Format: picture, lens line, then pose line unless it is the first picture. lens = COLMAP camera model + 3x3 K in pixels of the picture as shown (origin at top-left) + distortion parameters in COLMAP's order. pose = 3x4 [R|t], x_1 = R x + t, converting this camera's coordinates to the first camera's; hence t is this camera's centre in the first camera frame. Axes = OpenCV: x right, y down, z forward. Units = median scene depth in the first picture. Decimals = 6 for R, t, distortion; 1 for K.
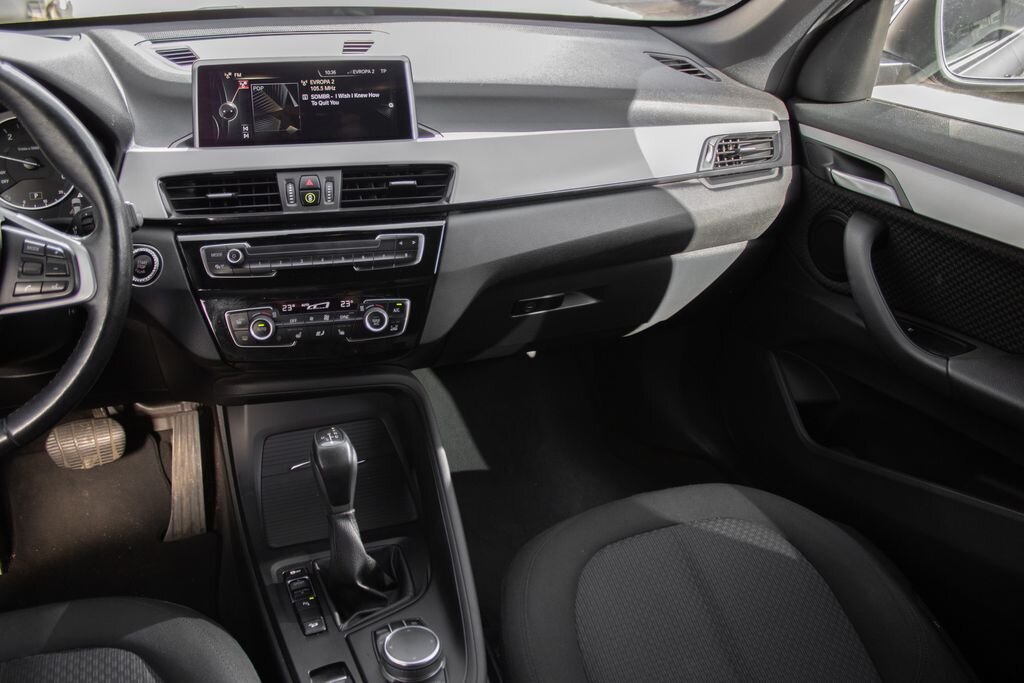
lens RADIAL K [[876.4, 0, 520.1], [0, 876.4, 340.9], [0, 0, 1]] dist [-0.164905, 0.145126]
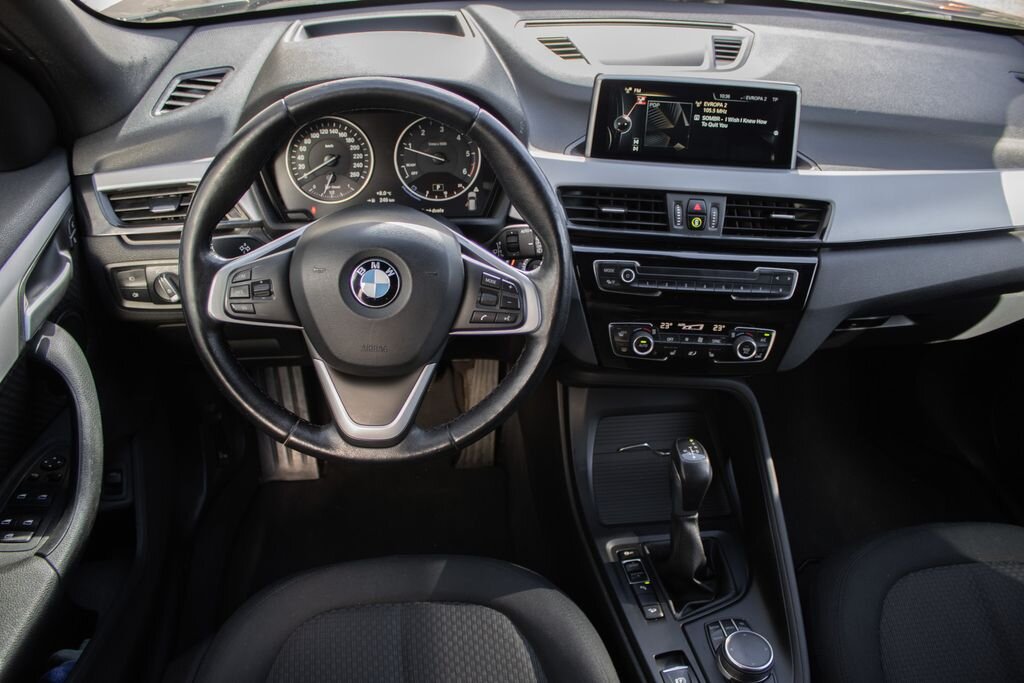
lens RADIAL K [[876.4, 0, 515.0], [0, 876.4, 359.8], [0, 0, 1]] dist [-0.164905, 0.145126]
pose [[0.973853, 0.149069, -0.171432, -0.247986], [-0.118870, 0.977427, 0.174661, -0.157535], [0.193599, -0.149716, 0.969590, -0.090429]]
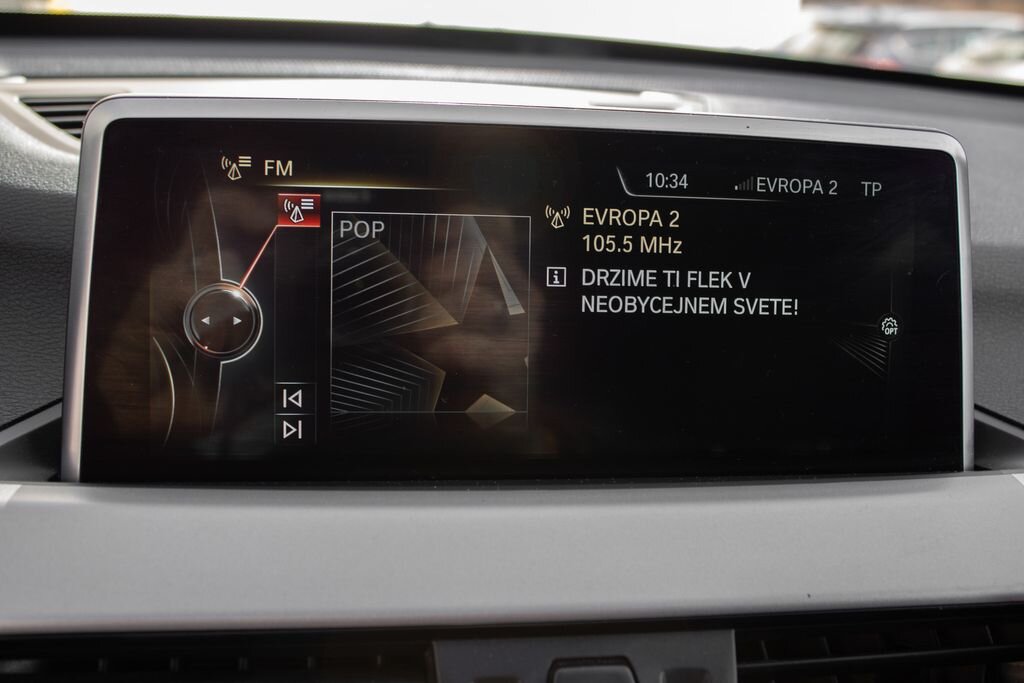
lens RADIAL K [[1036.4, 0, 493.2], [0, 1036.4, 339.1], [0, 0, 1]] dist [-0.101004, 0.000000]
pose [[0.996509, 0.042889, -0.071623, -0.252052], [-0.055749, 0.980488, -0.188508, -0.218220], [0.062140, 0.191843, 0.979456, 0.742066]]
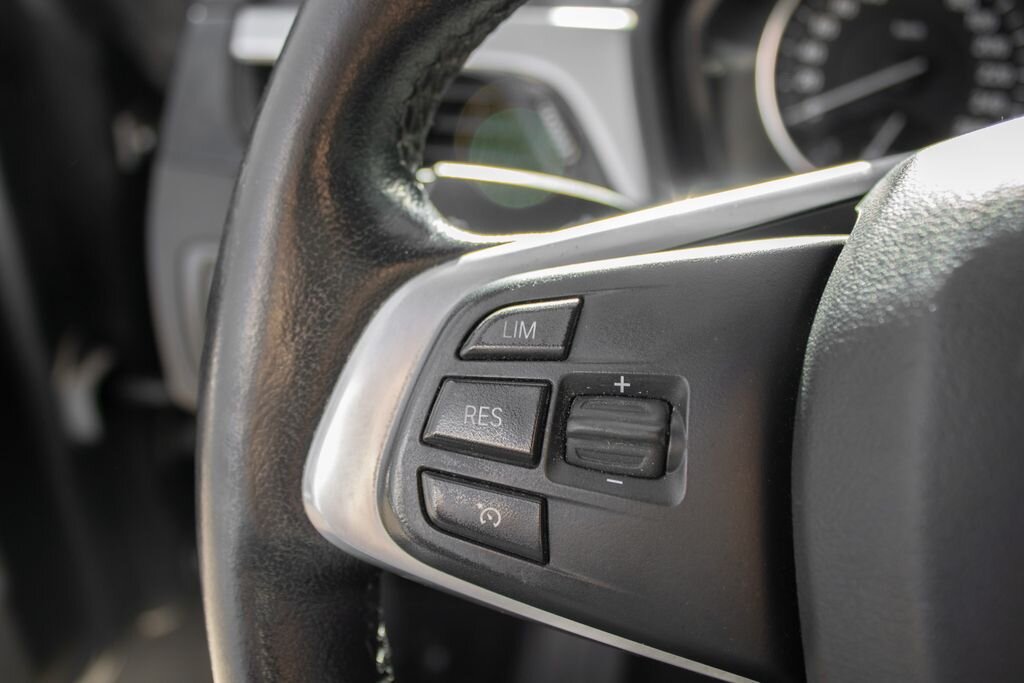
lens RADIAL K [[1036.4, 0, 516.6], [0, 1036.4, 340.4], [0, 0, 1]] dist [-0.101004, 0.000000]
pose [[0.795821, 0.279194, -0.537326, -0.563911], [-0.291141, 0.954487, 0.064747, -0.069880], [0.530947, 0.104910, 0.840886, 0.526759]]
